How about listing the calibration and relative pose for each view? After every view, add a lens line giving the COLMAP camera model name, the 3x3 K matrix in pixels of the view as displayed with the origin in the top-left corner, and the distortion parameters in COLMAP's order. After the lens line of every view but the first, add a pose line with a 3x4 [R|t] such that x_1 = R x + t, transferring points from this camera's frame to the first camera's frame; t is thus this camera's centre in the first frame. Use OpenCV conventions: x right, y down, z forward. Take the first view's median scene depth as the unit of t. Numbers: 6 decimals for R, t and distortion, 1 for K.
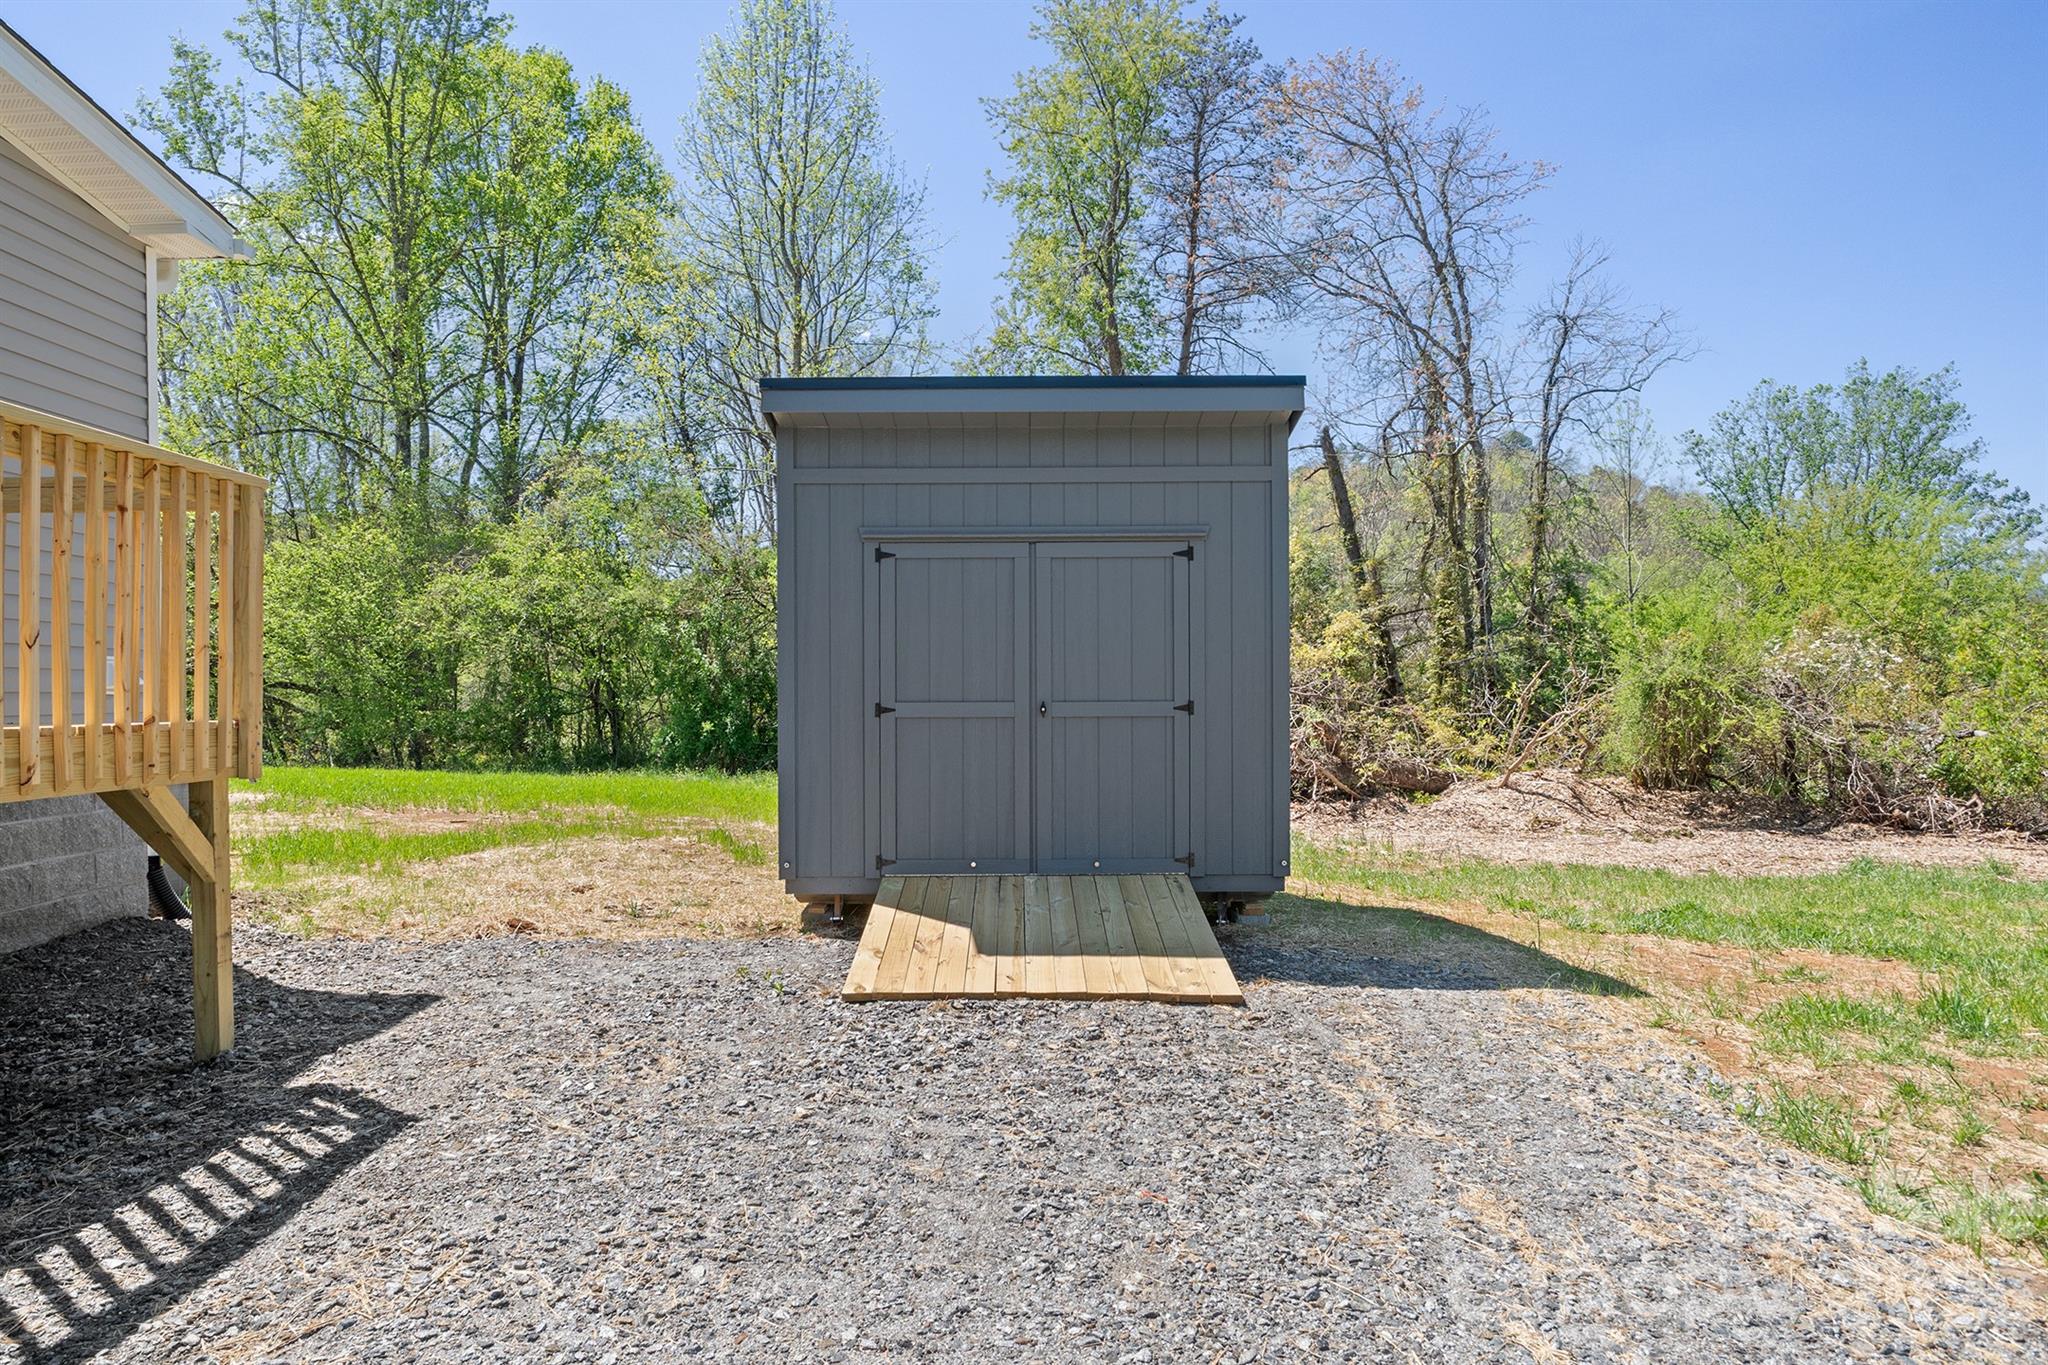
lens RADIAL K [[1295.6, 0, 1024.0], [0, 1295.6, 682.5], [0, 0, 1]] dist [0.000769, 0.000096]
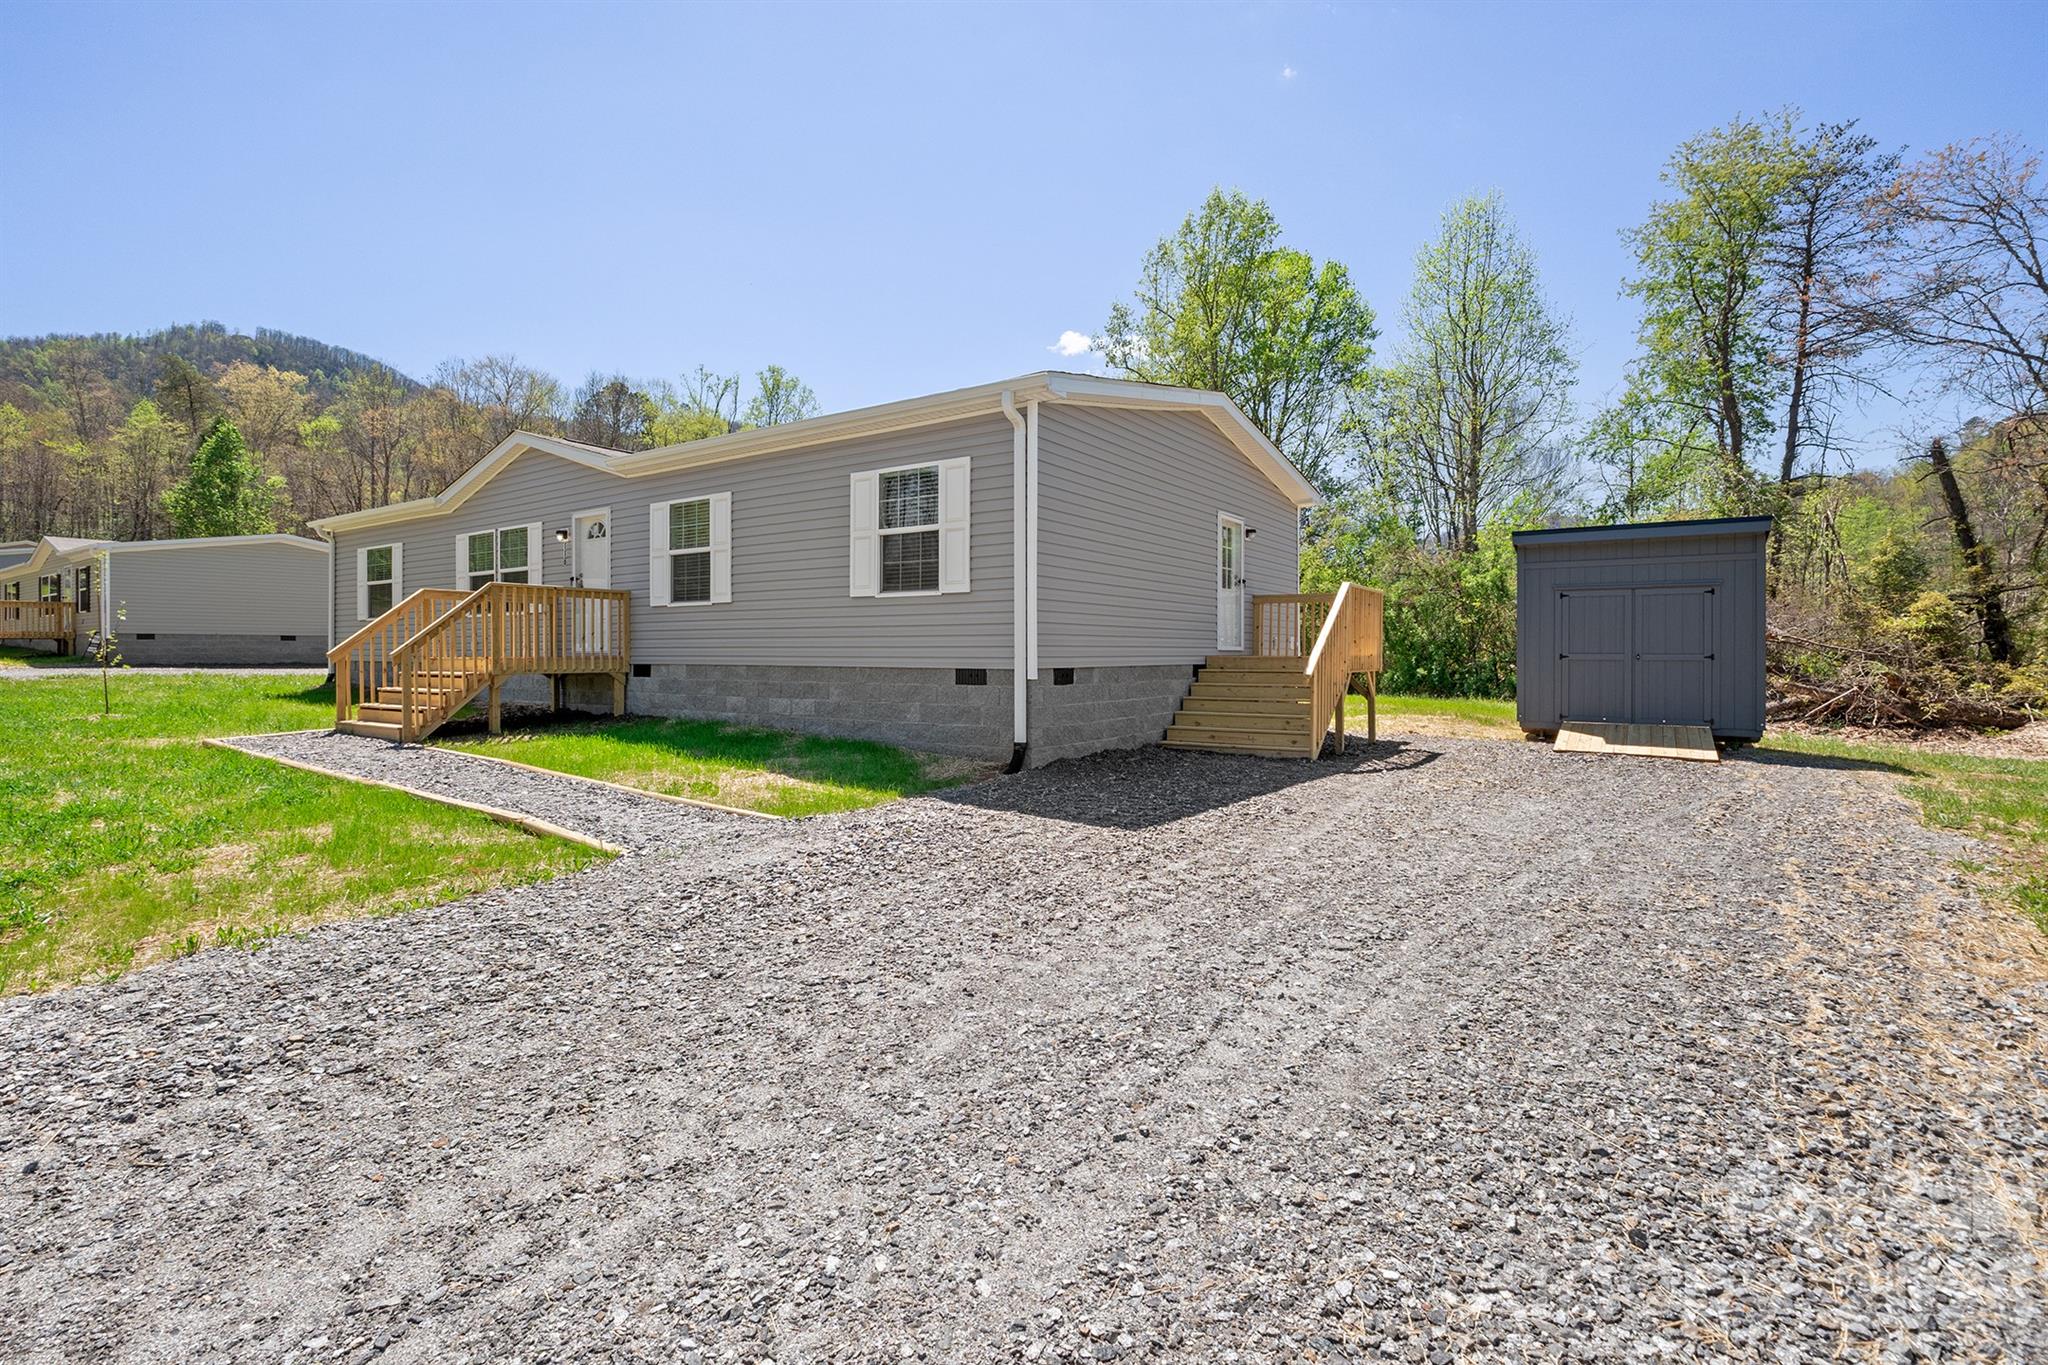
lens RADIAL K [[927.1, 0, 1026.1], [0, 927.1, 655.1], [0, 0, 1]] dist [0.001225, -0.008193]
pose [[0.826918, 0.009597, -0.562240, 0.010764], [-0.001976, 0.999898, 0.014160, -0.001429], [0.562319, -0.010599, 0.826853, -0.279348]]
